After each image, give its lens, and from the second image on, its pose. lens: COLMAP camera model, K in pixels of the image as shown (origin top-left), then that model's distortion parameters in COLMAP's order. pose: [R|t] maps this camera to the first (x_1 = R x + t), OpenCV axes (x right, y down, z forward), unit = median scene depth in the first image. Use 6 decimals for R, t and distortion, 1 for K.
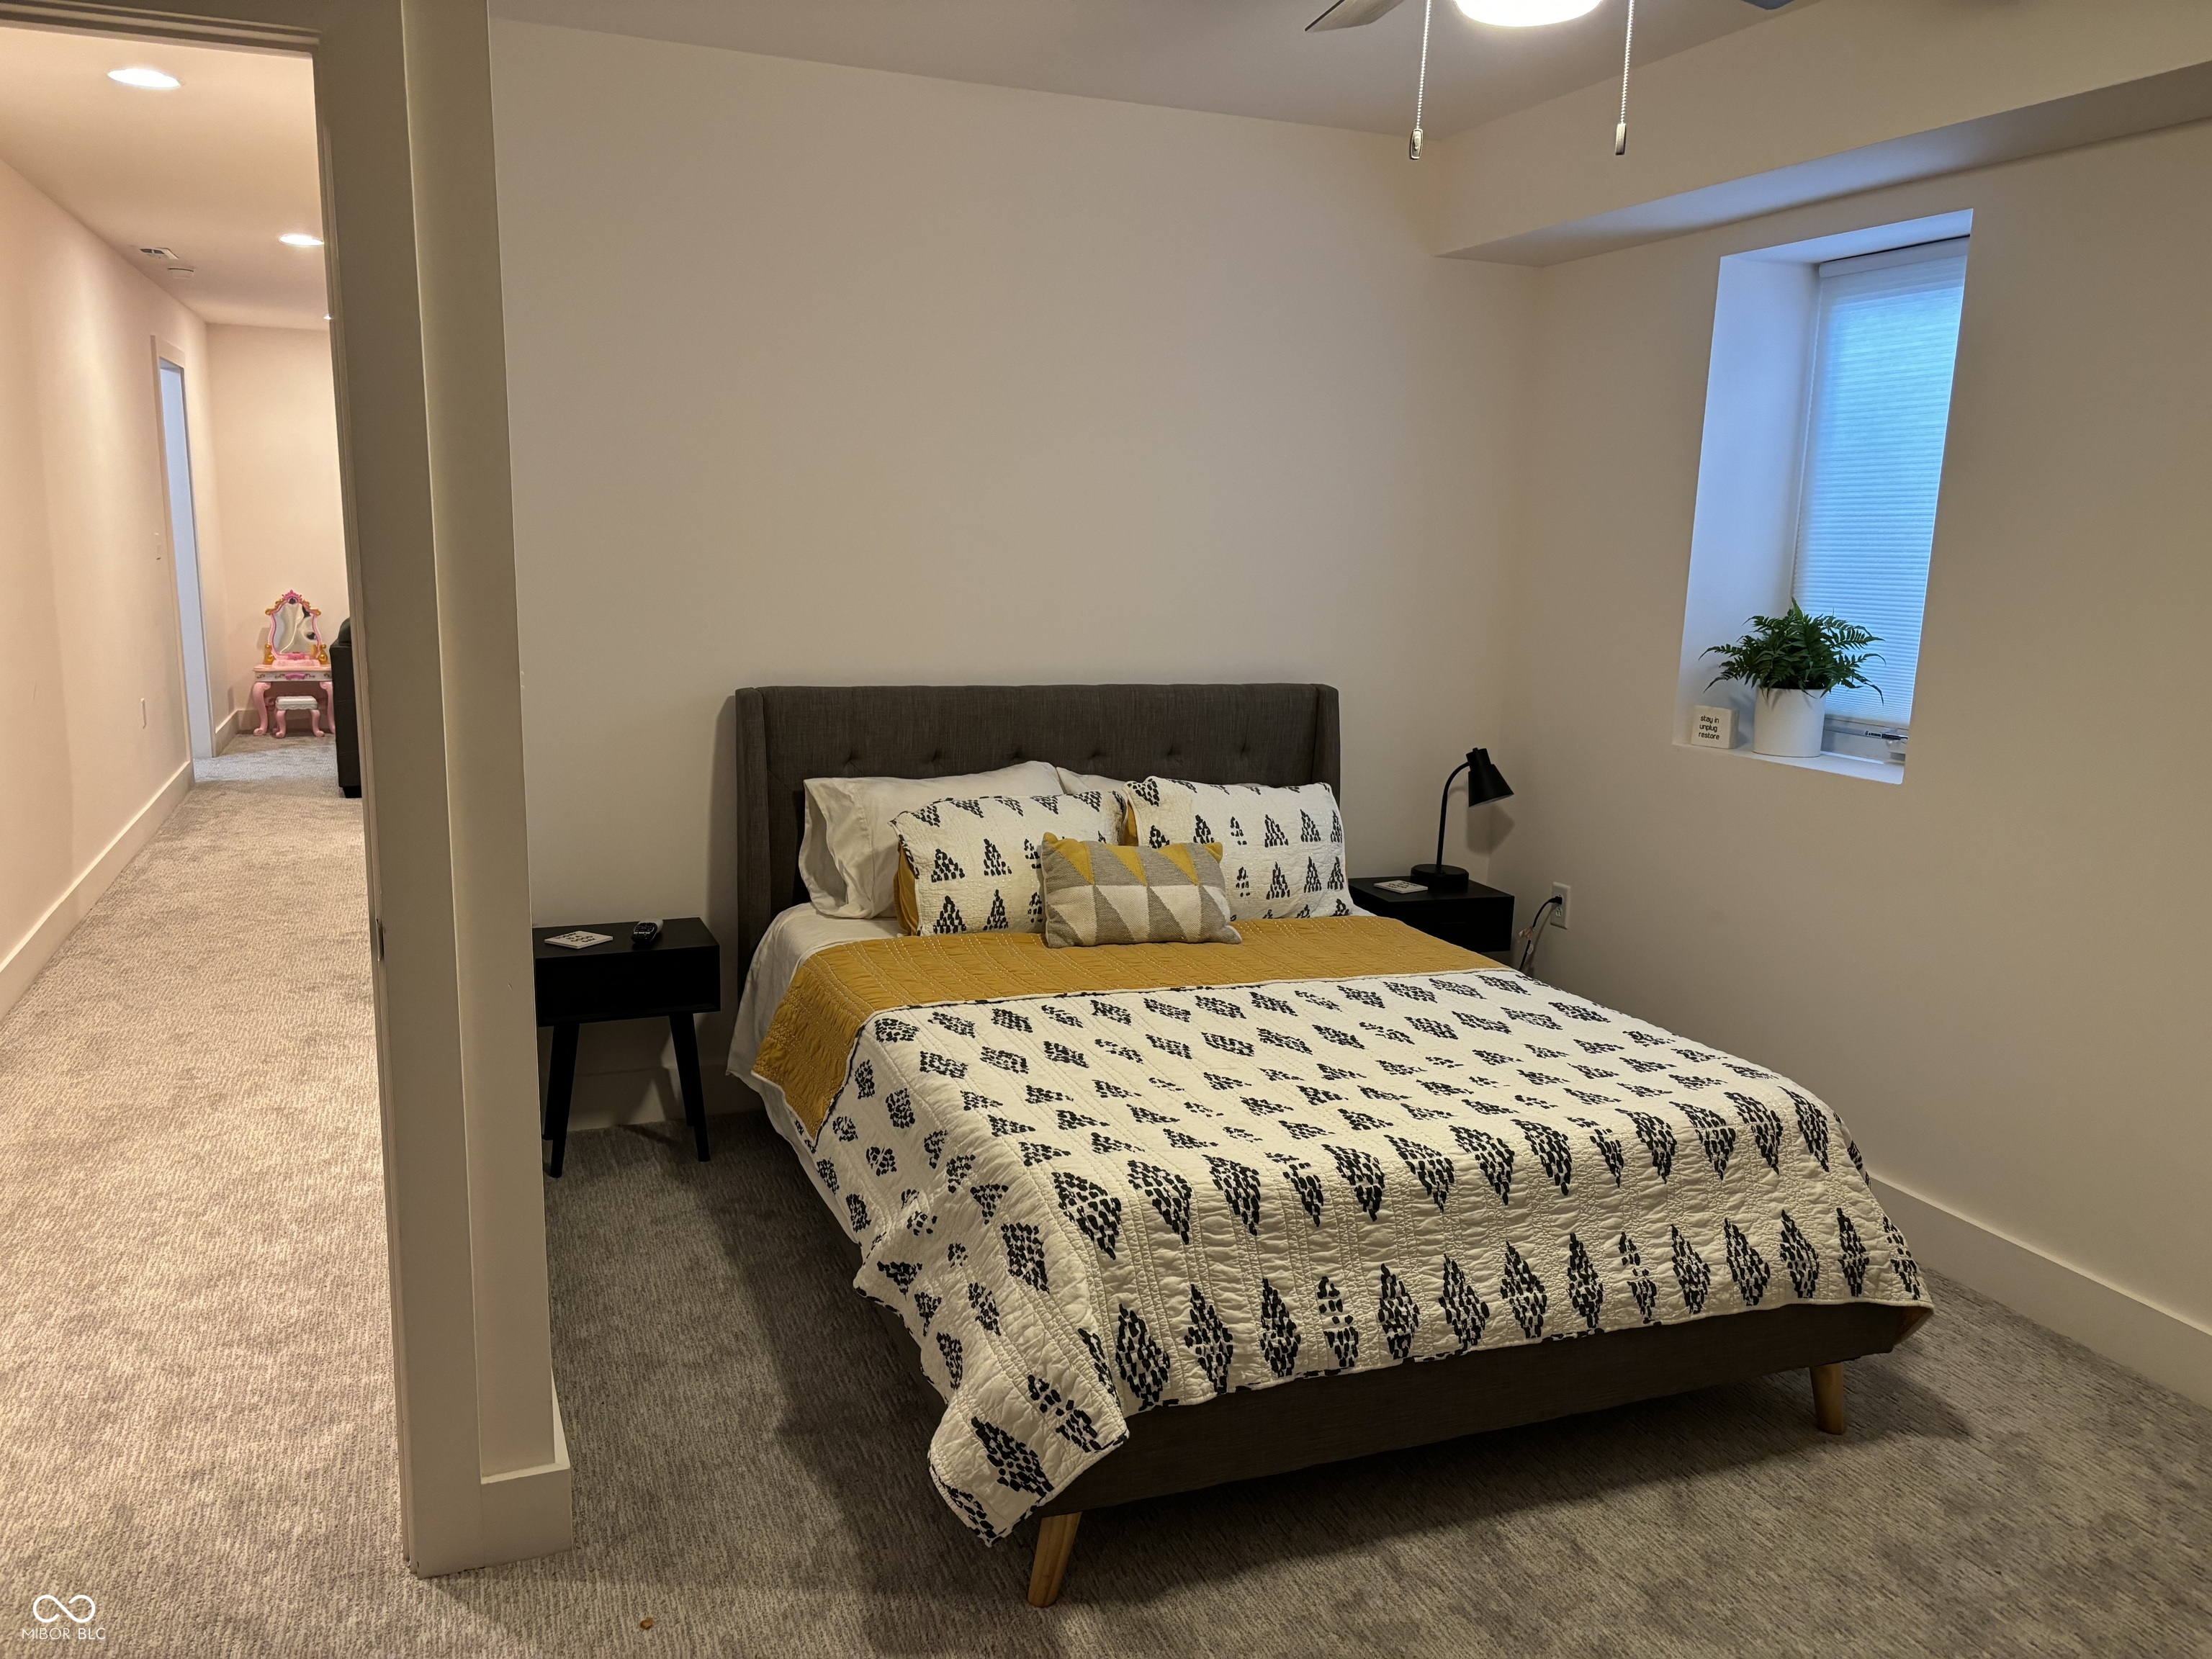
lens RADIAL K [[1674.8, 0, 1106.0], [0, 1674.8, 829.5], [0, 0, 1]] dist [-0.002601, -0.001325]
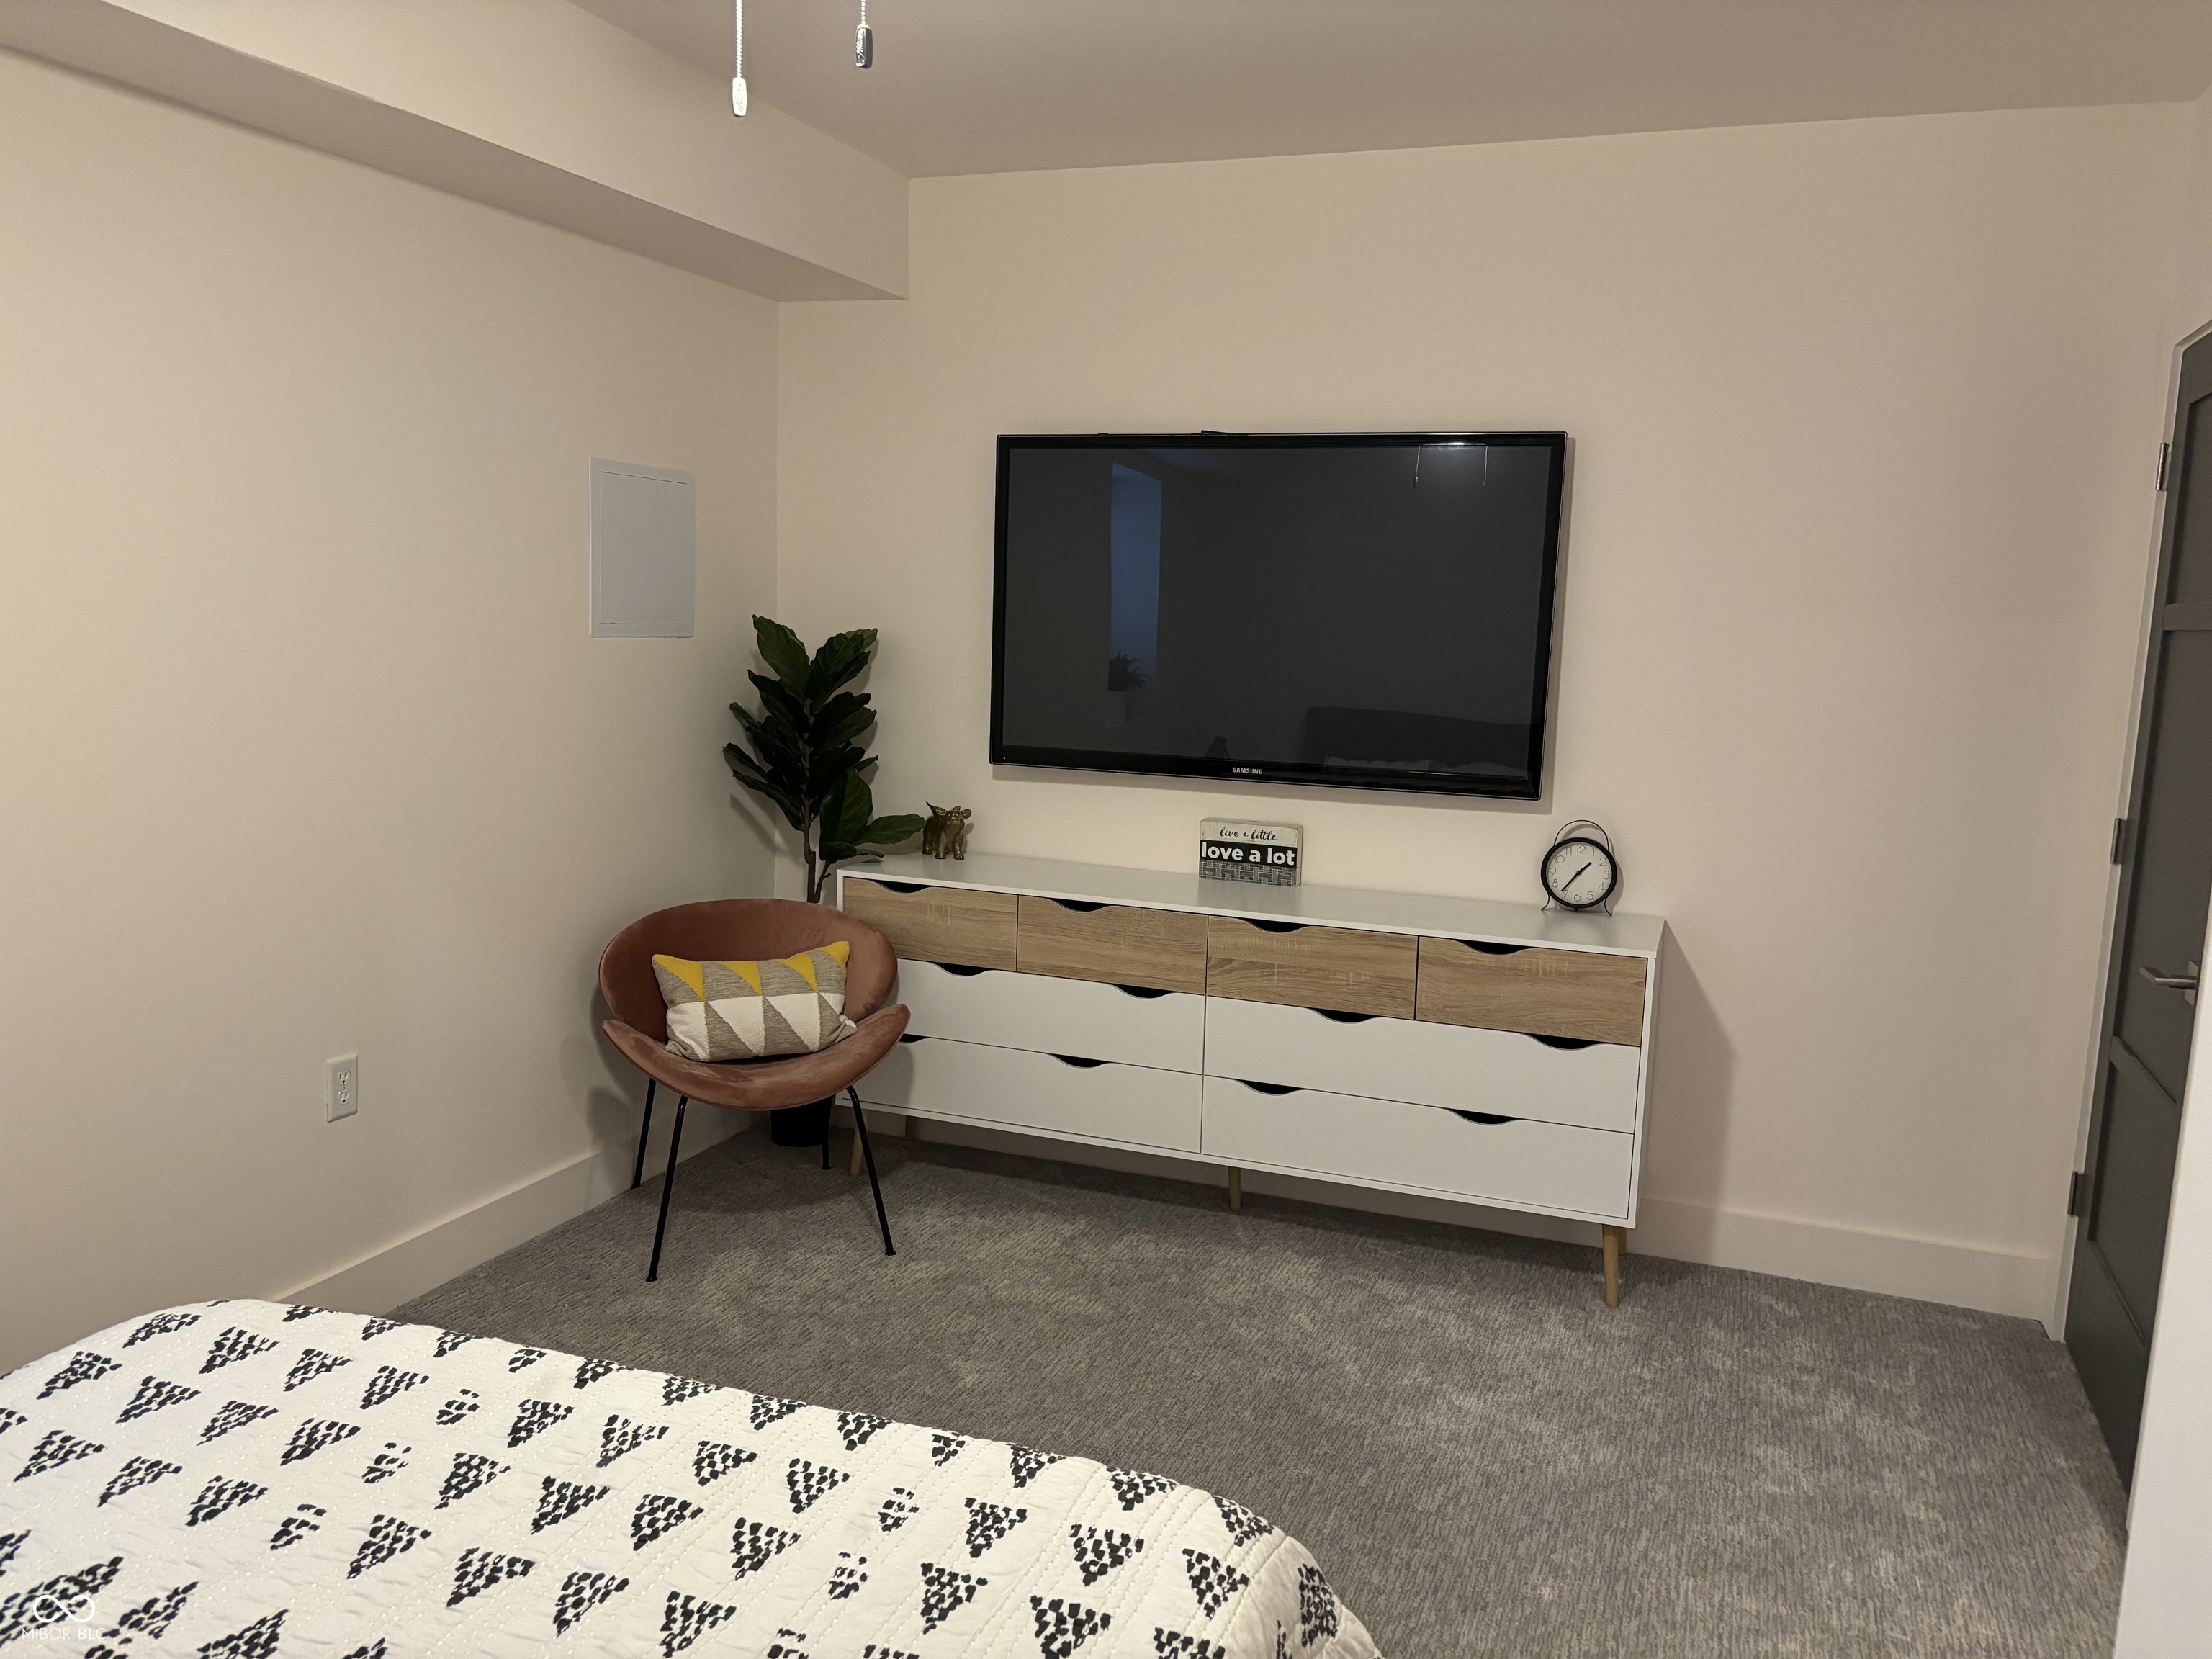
lens RADIAL K [[1674.8, 0, 1106.0], [0, 1674.8, 829.5], [0, 0, 1]] dist [-0.002601, -0.001325]
pose [[-0.728559, -0.143193, 0.669849, -0.258119], [0.075882, 0.955015, 0.286686, -0.170699], [-0.680767, 0.259697, -0.684919, 0.916133]]
